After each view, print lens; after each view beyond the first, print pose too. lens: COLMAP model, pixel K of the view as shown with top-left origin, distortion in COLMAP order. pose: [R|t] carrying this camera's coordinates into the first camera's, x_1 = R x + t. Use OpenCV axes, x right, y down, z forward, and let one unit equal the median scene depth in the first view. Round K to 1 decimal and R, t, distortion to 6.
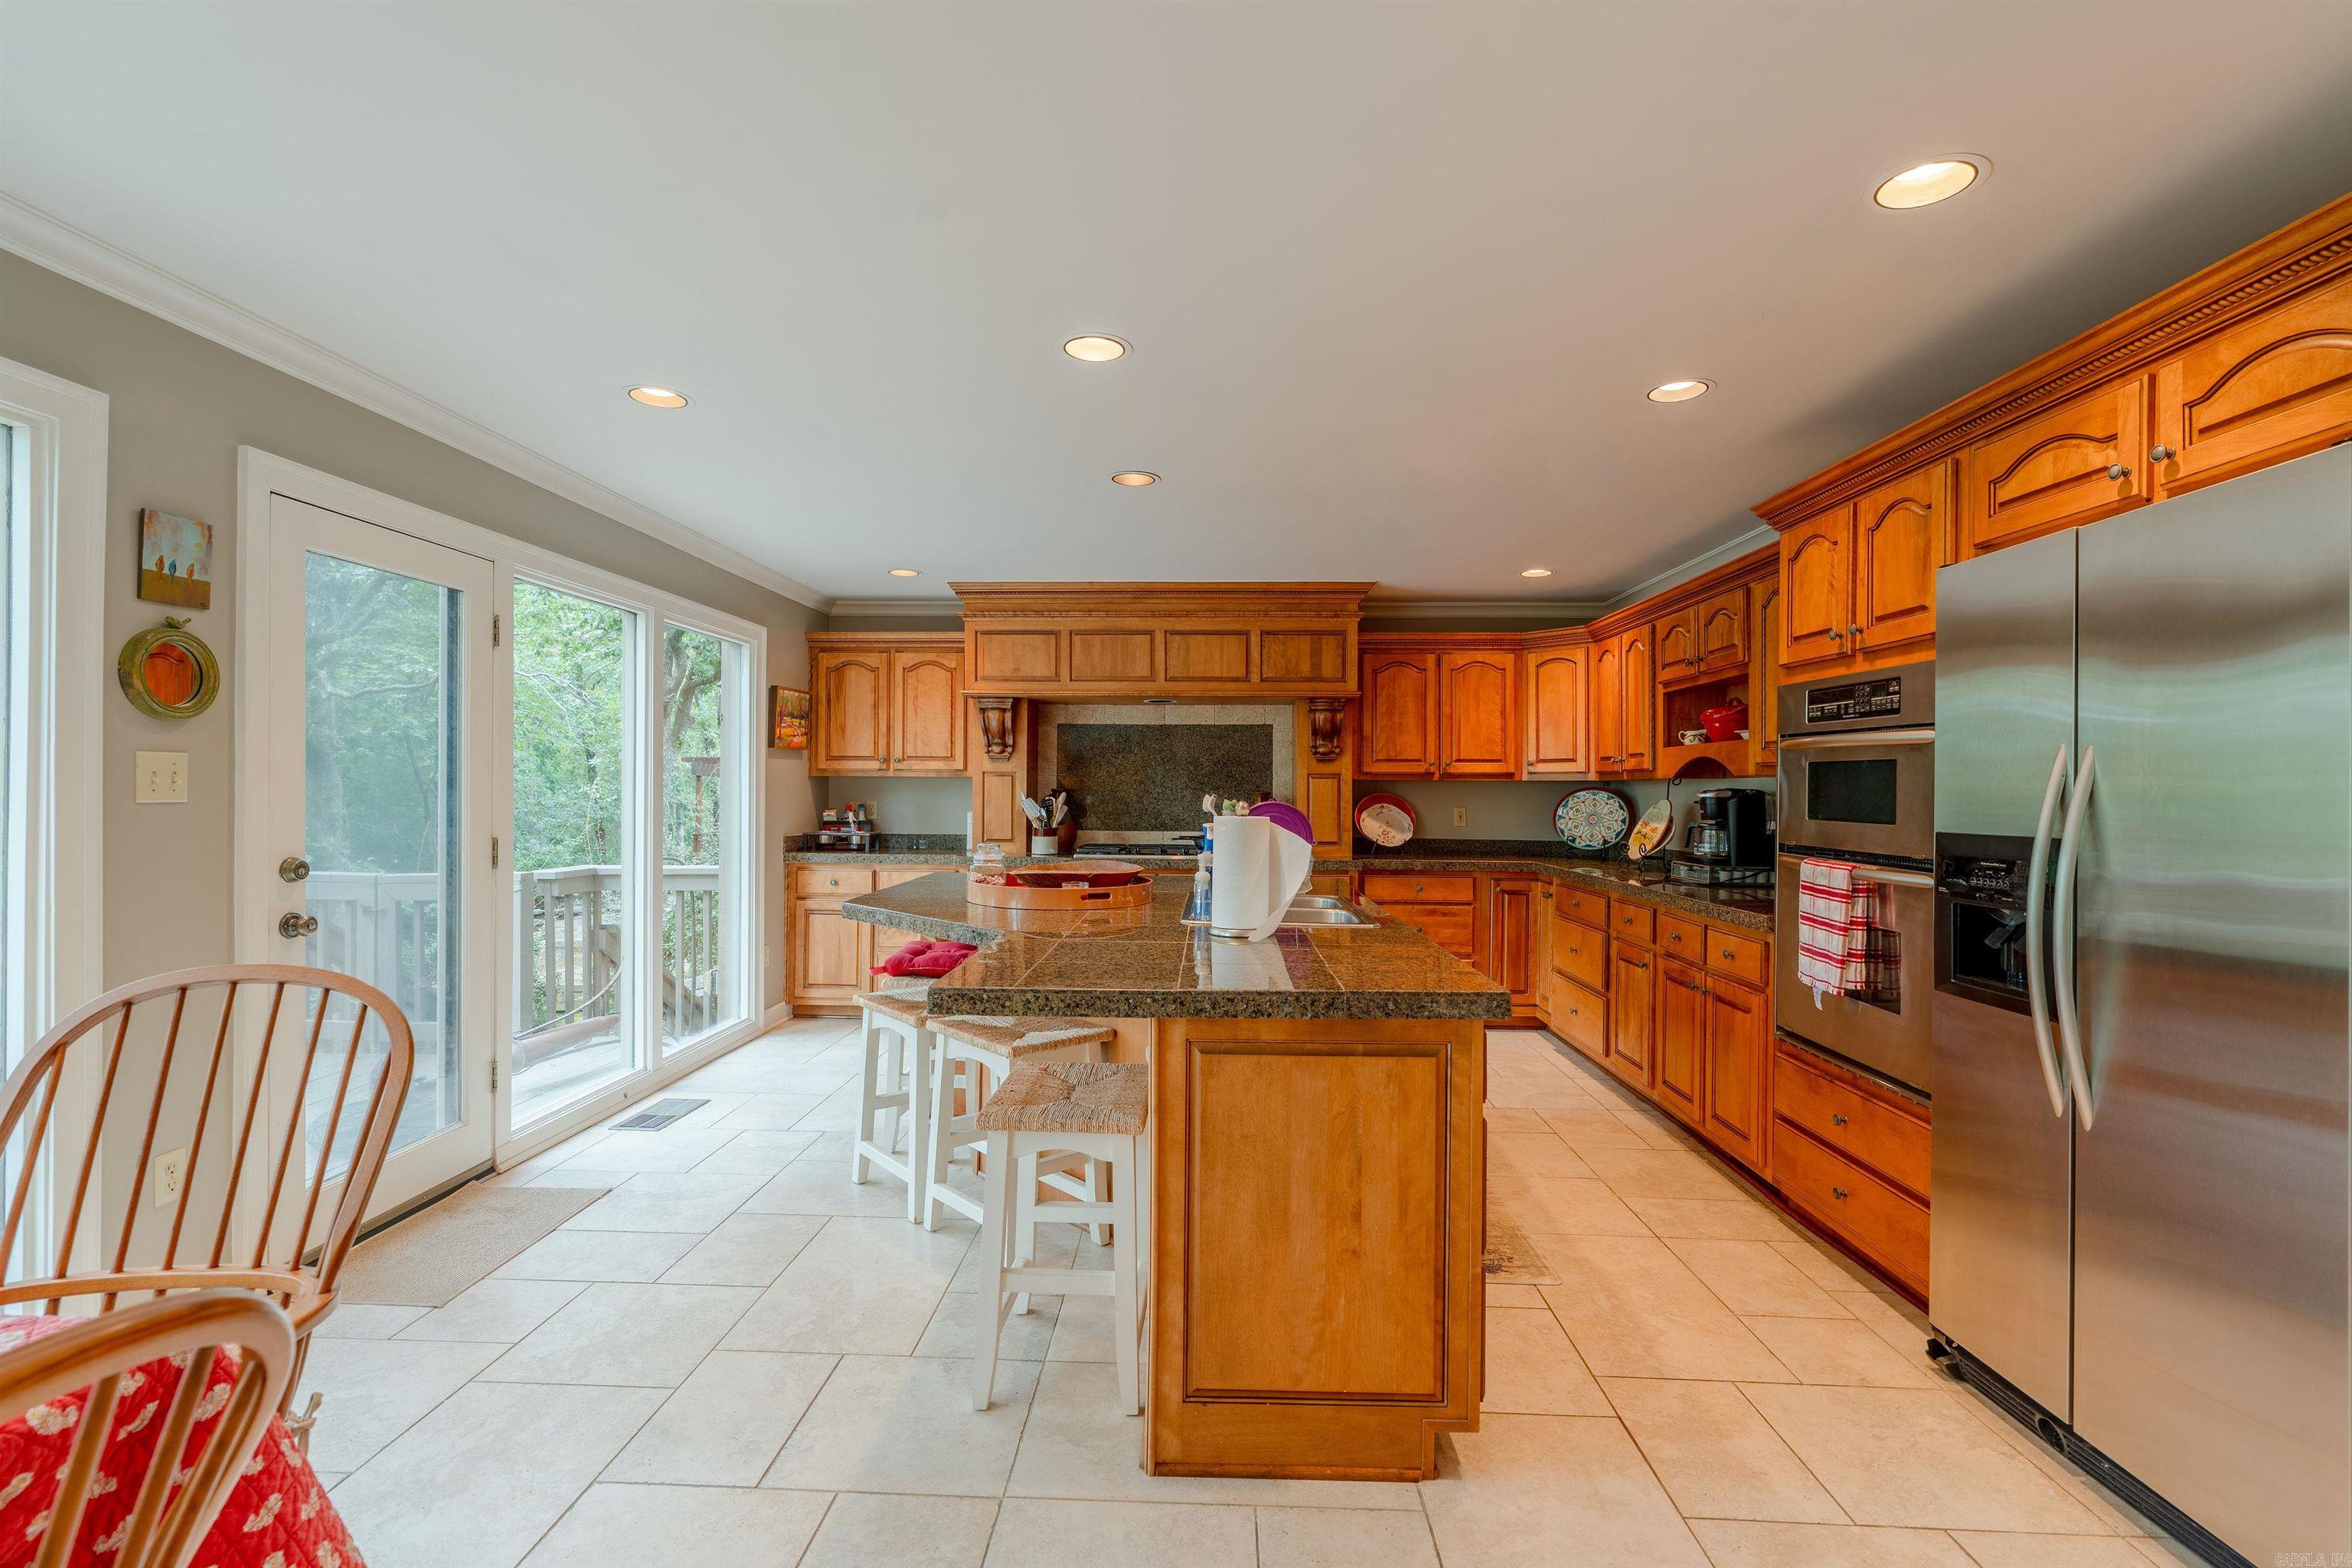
lens RADIAL K [[1051.3, 0, 1176.0], [0, 1051.3, 784.0], [0, 0, 1]] dist [-0.002937, 0.001189]
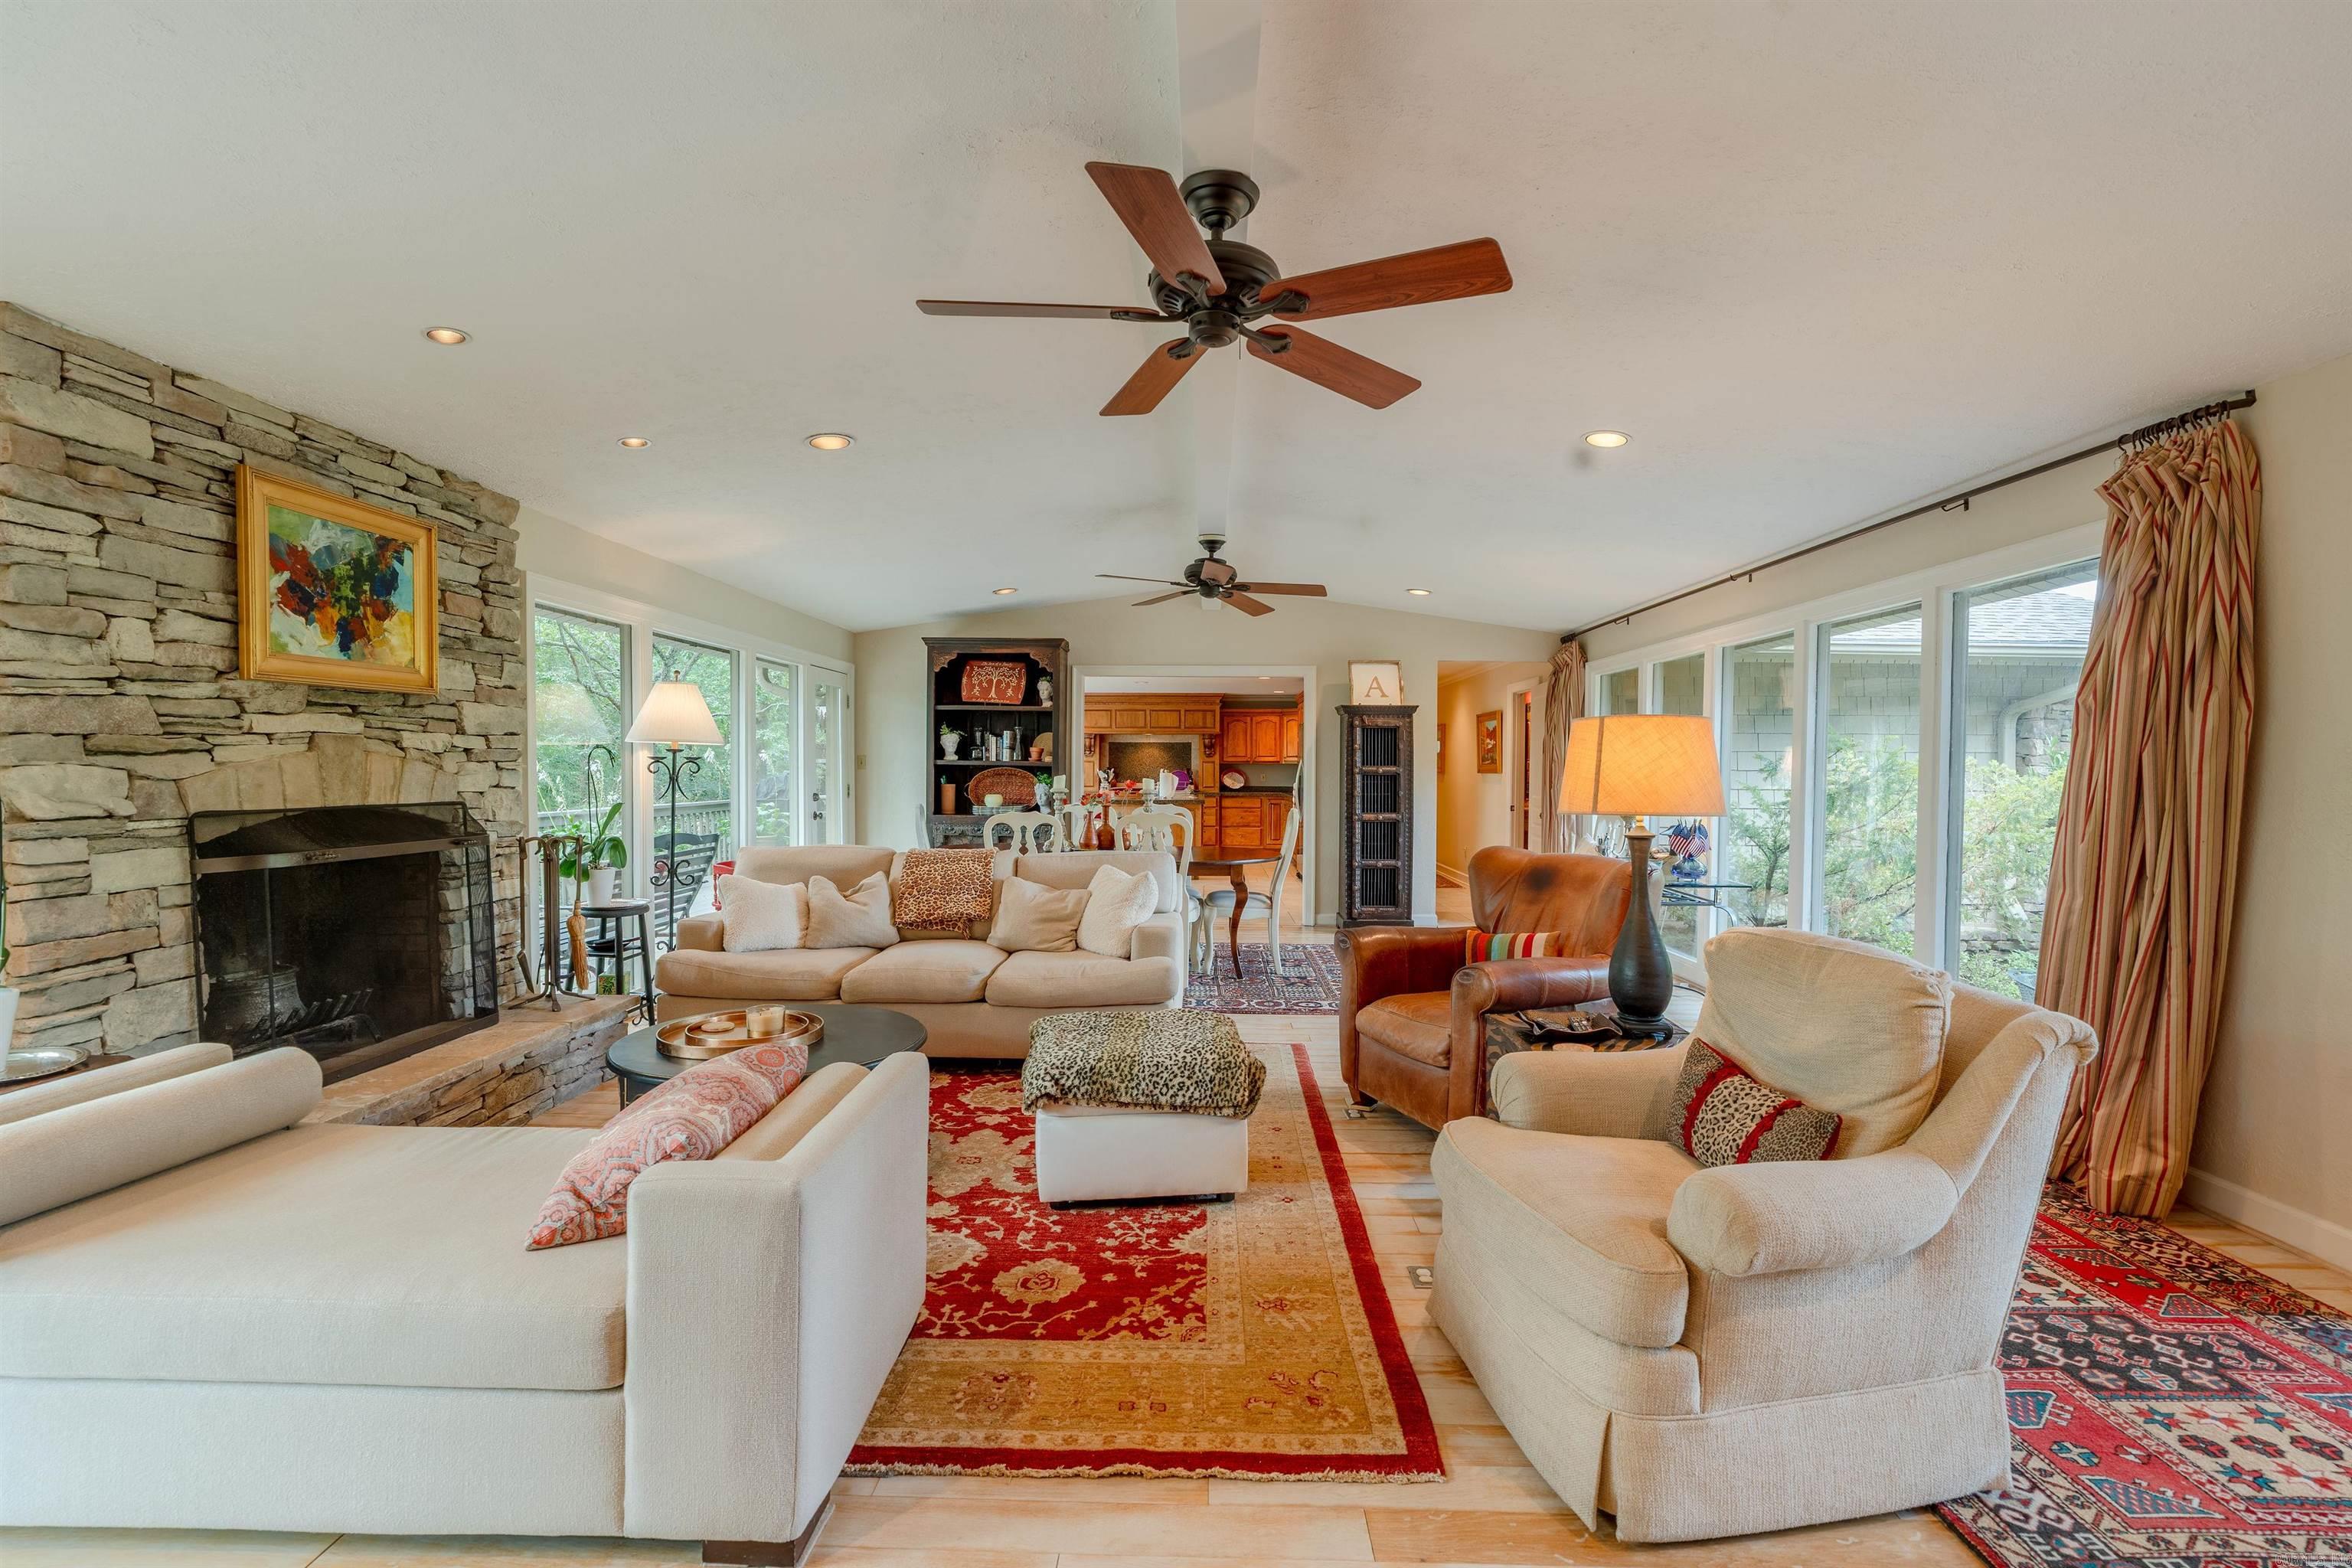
lens RADIAL K [[1051.7, 0, 1174.6], [0, 1051.7, 786.3], [0, 0, 1]] dist [-0.003094, 0.001167]
pose [[0.999953, -0.000134, 0.009695, 0.027251], [-0.000078, 0.999762, 0.021828, -0.005114], [-0.009696, -0.021828, 0.999715, -1.758388]]
